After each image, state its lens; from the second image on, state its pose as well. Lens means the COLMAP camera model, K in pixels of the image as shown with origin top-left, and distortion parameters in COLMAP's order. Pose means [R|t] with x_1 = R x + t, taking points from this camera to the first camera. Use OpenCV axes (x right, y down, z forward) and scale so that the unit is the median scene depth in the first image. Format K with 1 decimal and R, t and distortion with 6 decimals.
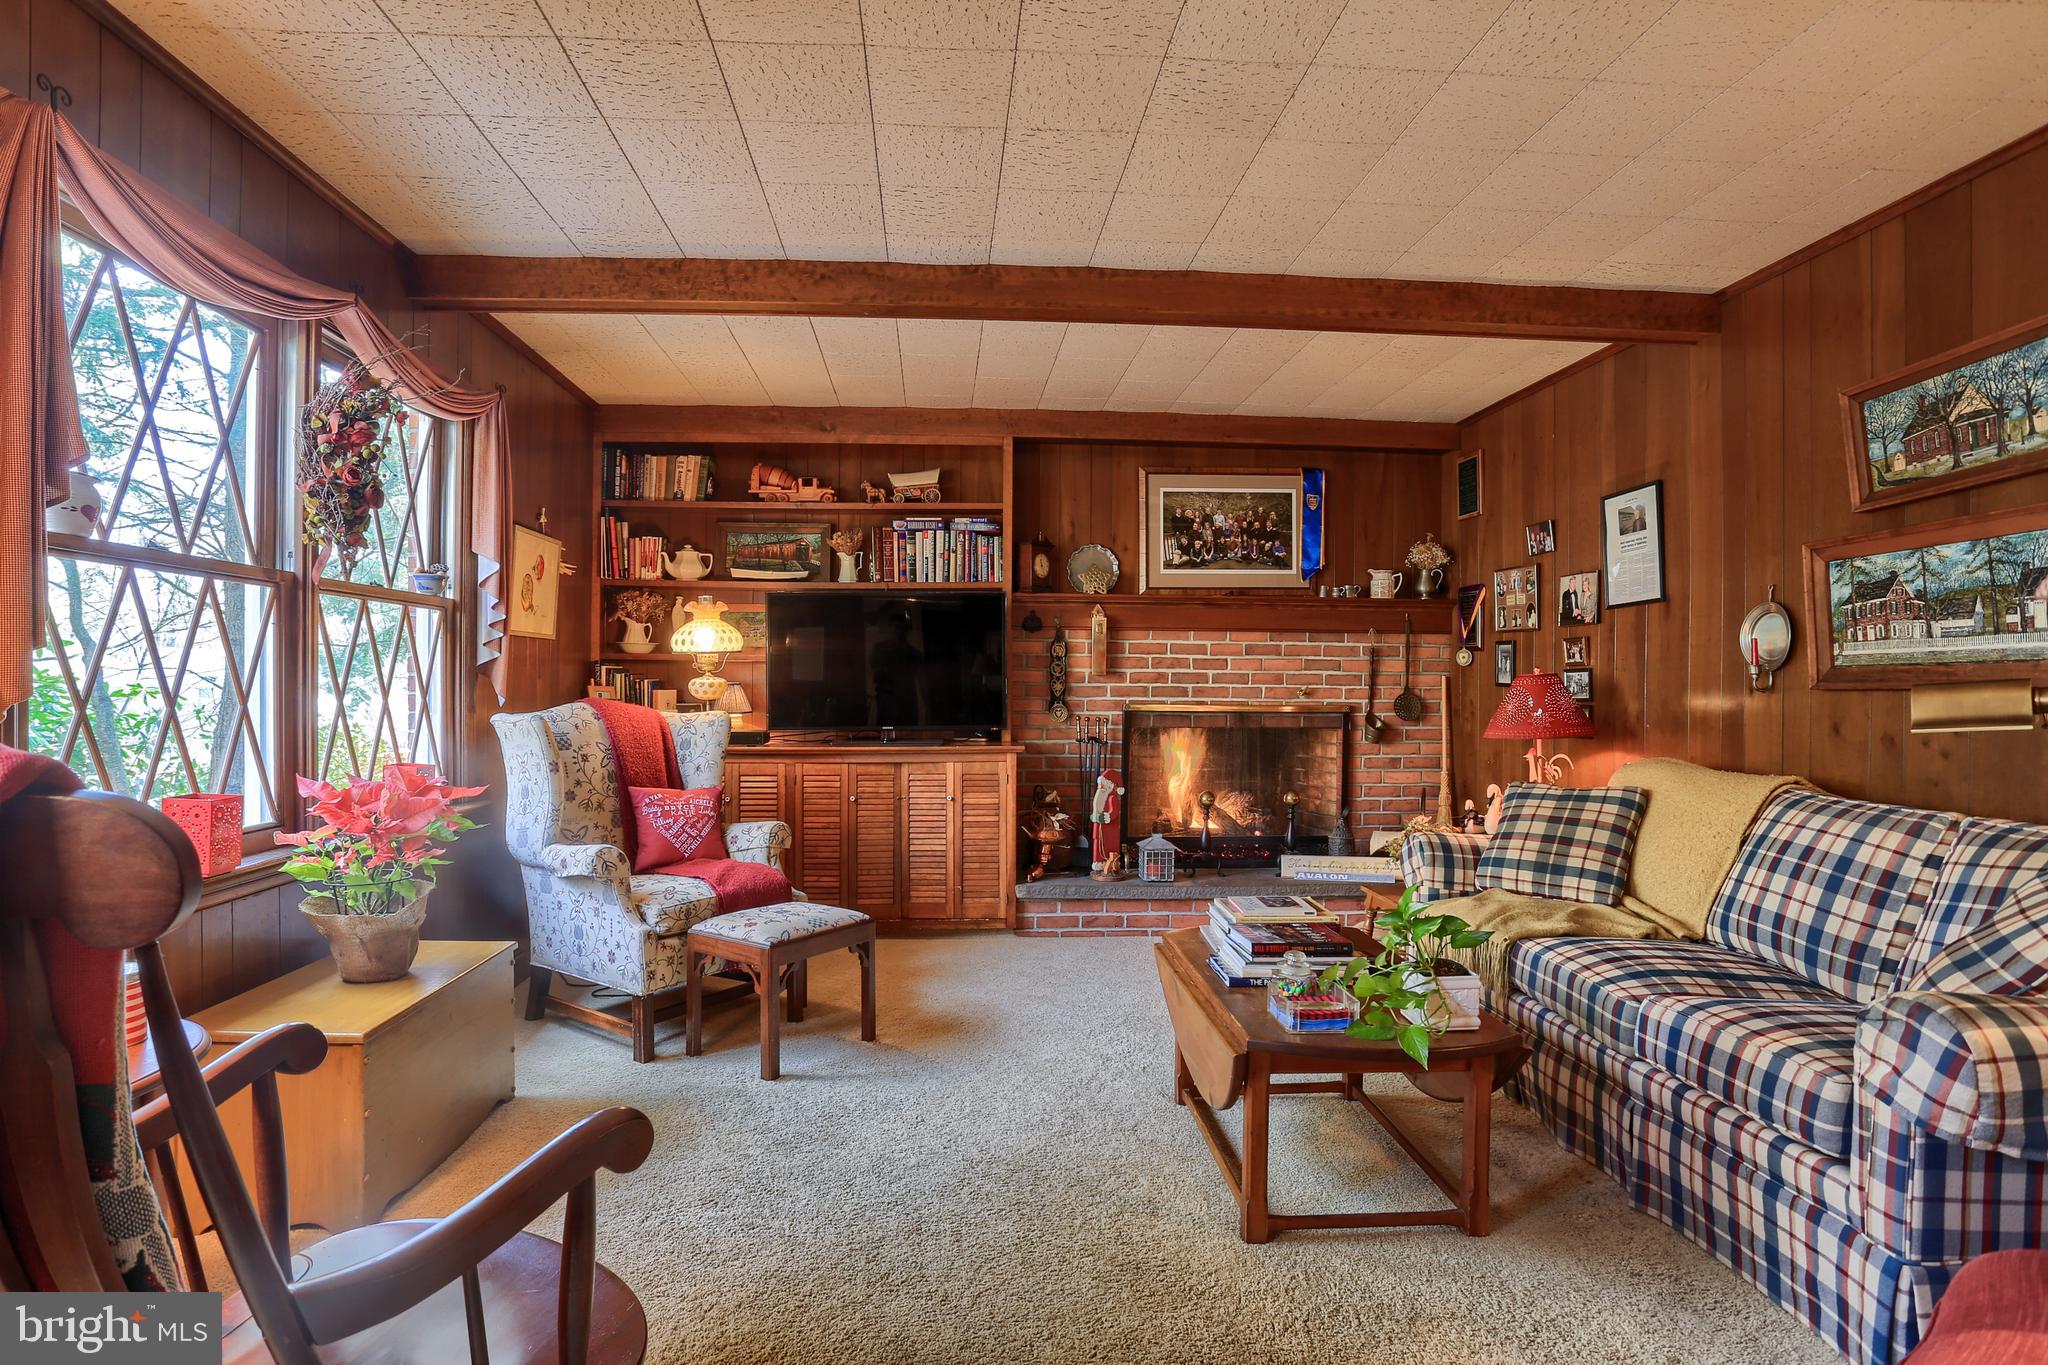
lens RADIAL K [[1100.6, 0, 993.3], [0, 1100.6, 684.1], [0, 0, 1]] dist [-0.064503, 0.033607]
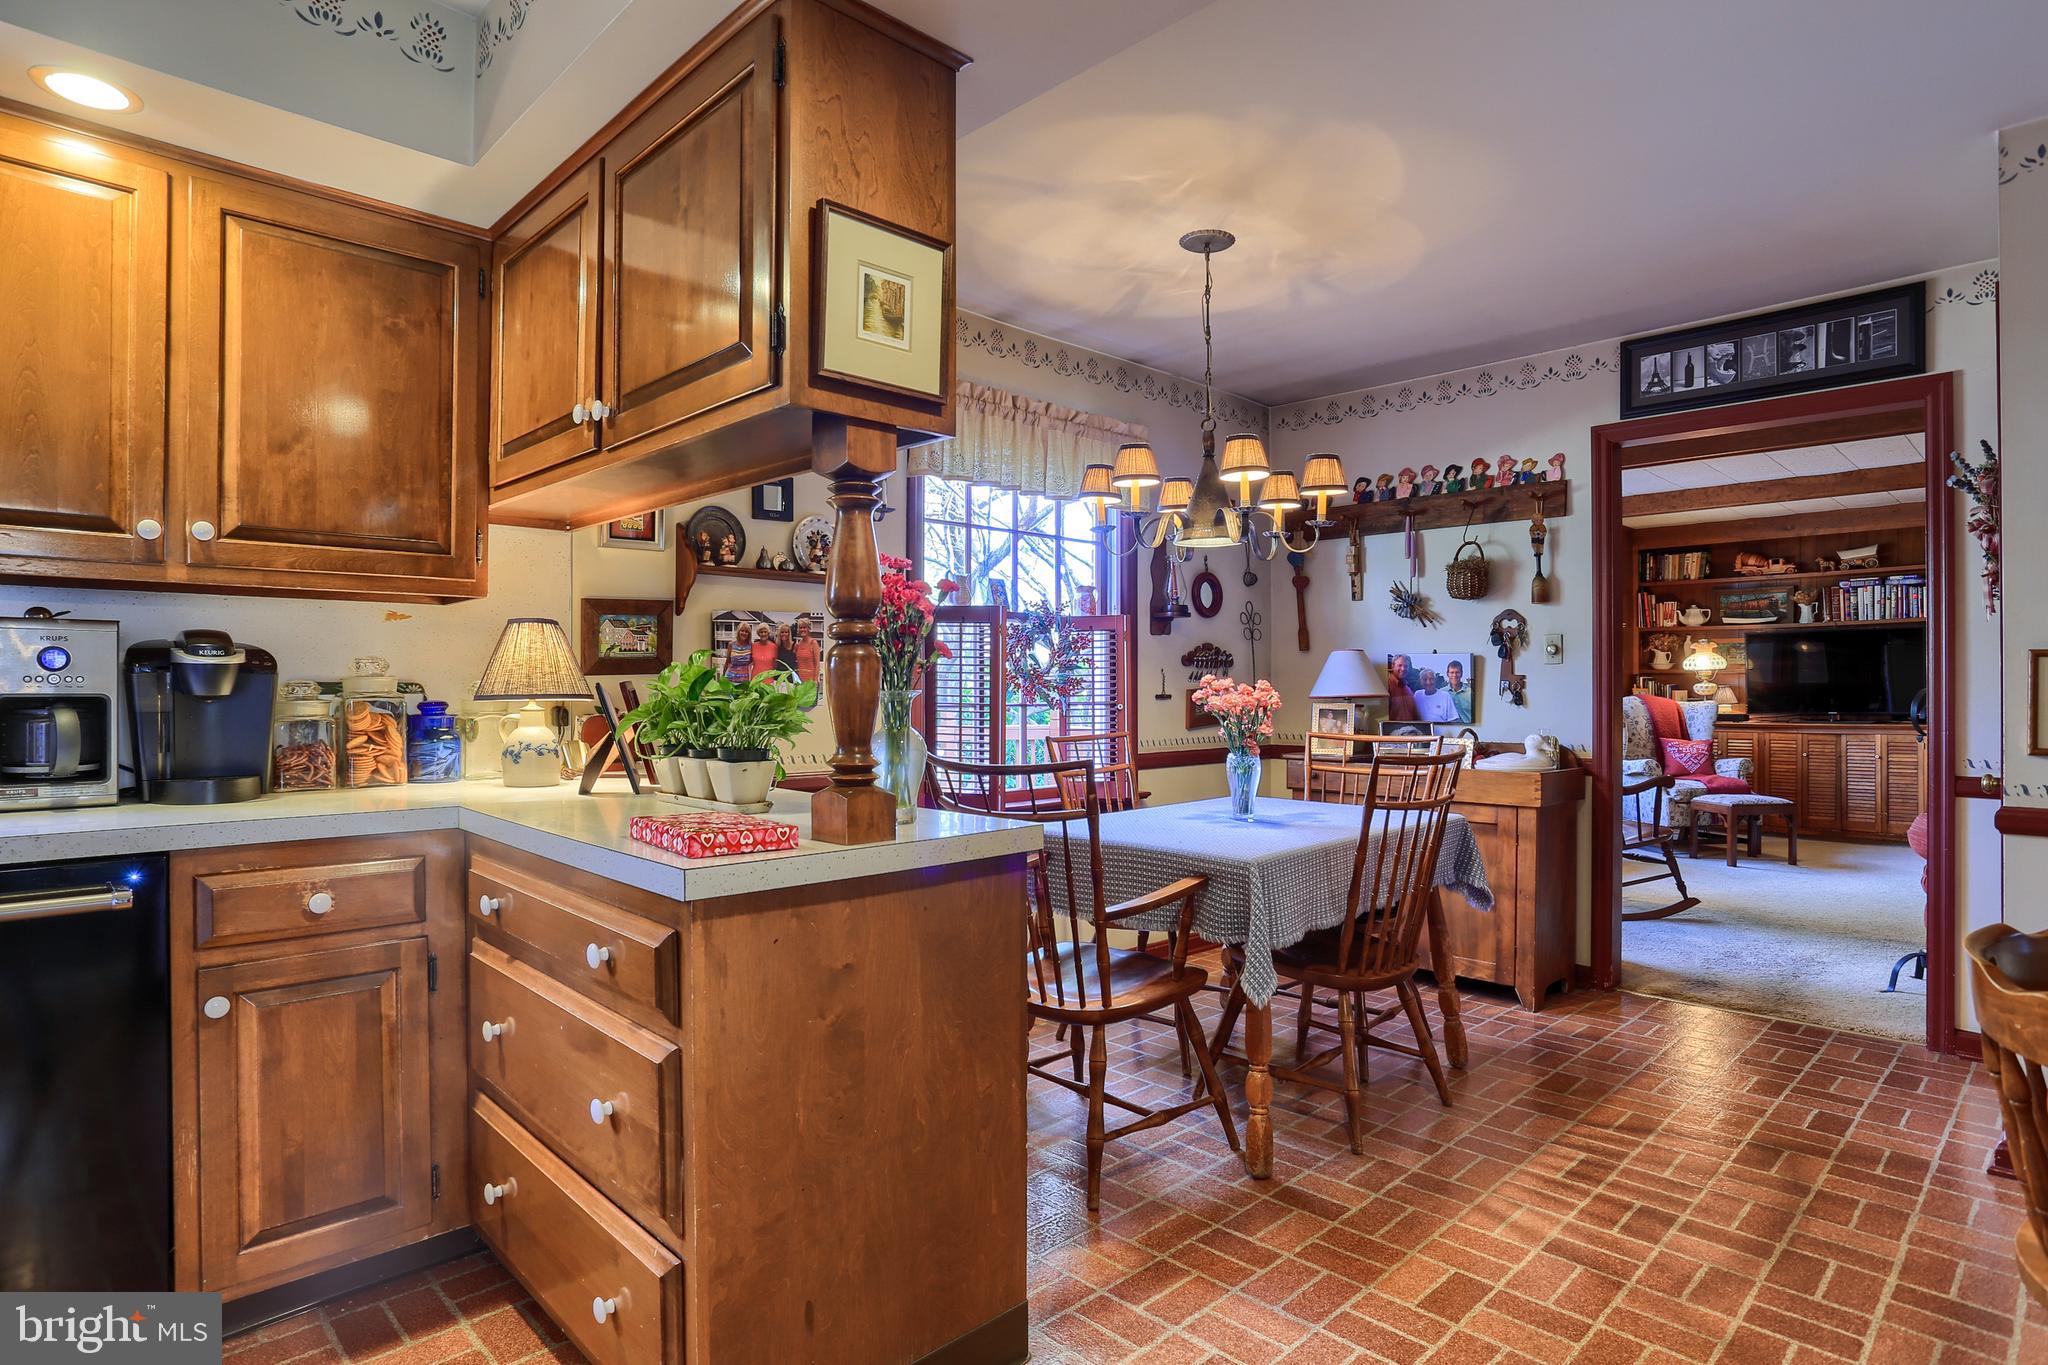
lens RADIAL K [[1100.6, 0, 993.3], [0, 1100.6, 684.1], [0, 0, 1]] dist [-0.064503, 0.033607]
pose [[0.652437, -0.008652, -0.757793, 0.278507], [0.005198, 0.999962, -0.006942, 0.001713], [0.757825, 0.000590, 0.652458, -0.918462]]
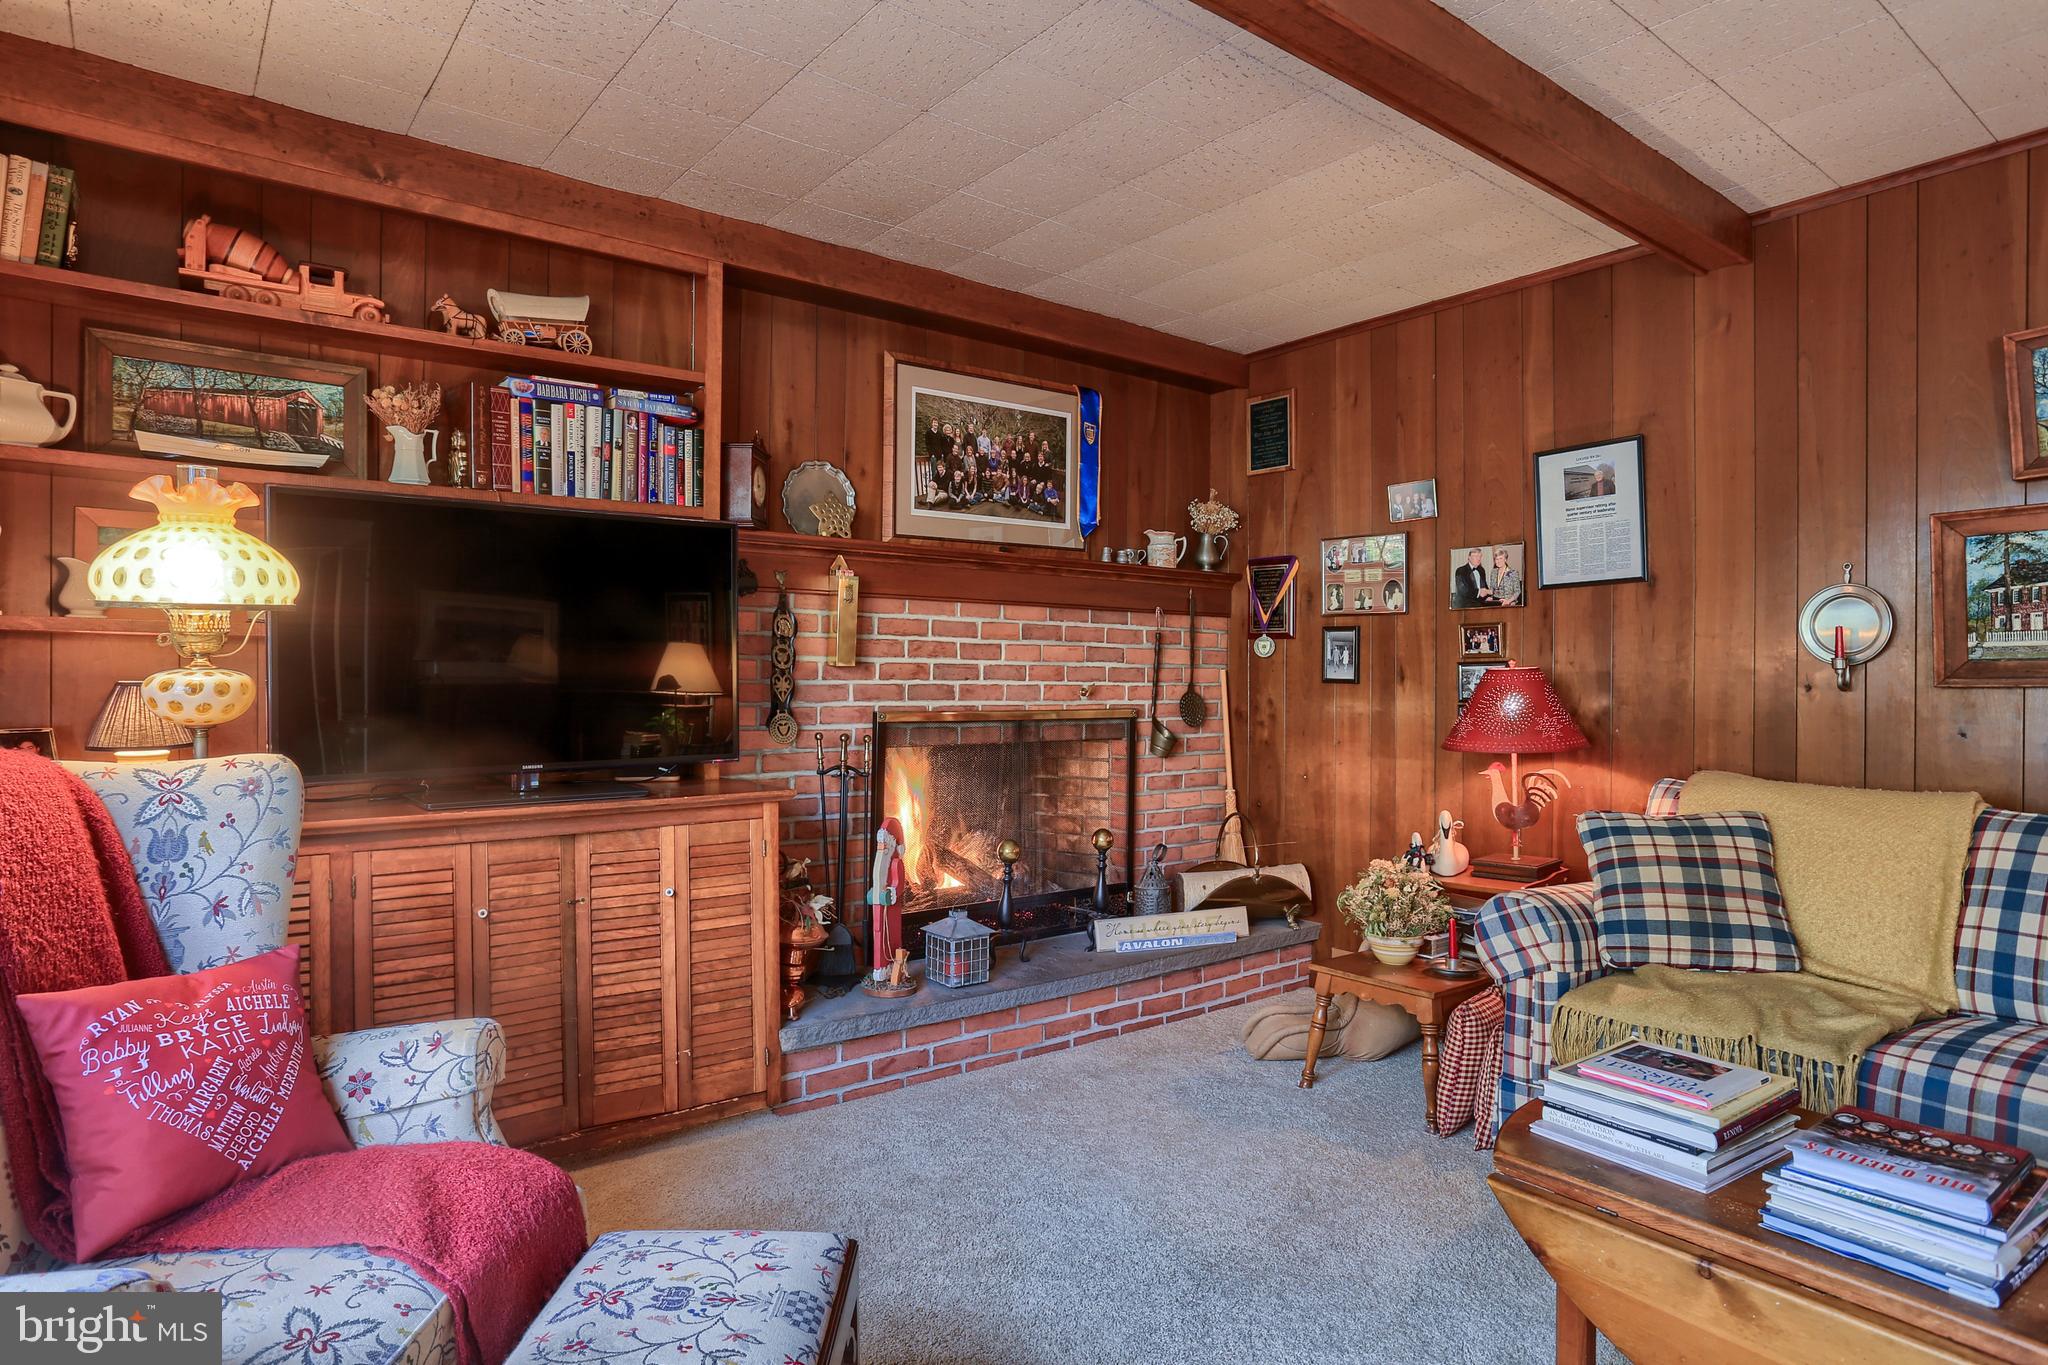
lens RADIAL K [[1173.4, 0, 1024.0], [0, 1173.4, 682.5], [0, 0, 1]] dist [-0.068969, 0.046227]
pose [[0.822966, -0.003914, 0.568077, -0.205203], [0.001362, 0.999987, 0.004916, -0.002489], [-0.568089, -0.003273, 0.822961, 0.395313]]
